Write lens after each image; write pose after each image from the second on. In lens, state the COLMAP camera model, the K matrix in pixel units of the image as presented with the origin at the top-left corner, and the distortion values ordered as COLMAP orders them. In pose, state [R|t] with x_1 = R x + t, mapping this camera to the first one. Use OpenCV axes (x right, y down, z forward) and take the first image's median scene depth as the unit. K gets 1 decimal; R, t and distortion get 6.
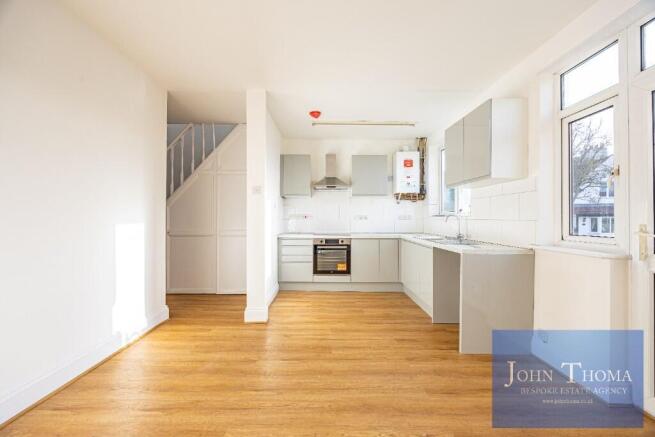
lens RADIAL K [[252.0, 0, 327.5], [0, 252.0, 218.5], [0, 0, 1]] dist [-0.000735, -0.000045]
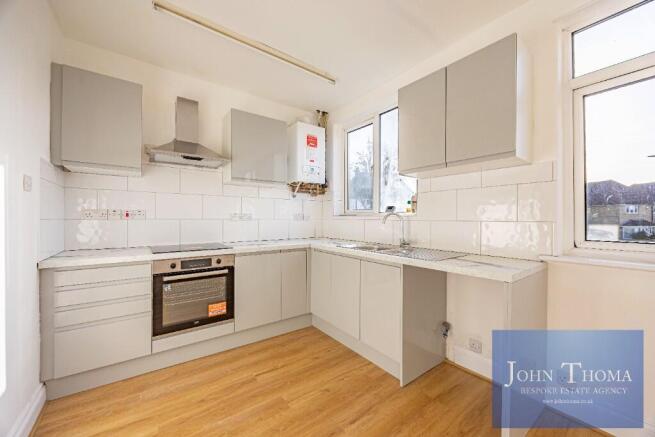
lens RADIAL K [[252.0, 0, 327.5], [0, 252.0, 218.5], [0, 0, 1]] dist [-0.000735, -0.000045]
pose [[0.809200, -0.001769, 0.587530, -0.067866], [-0.000774, 0.999991, 0.004077, -0.002628], [-0.587533, -0.003754, 0.809192, 0.426864]]
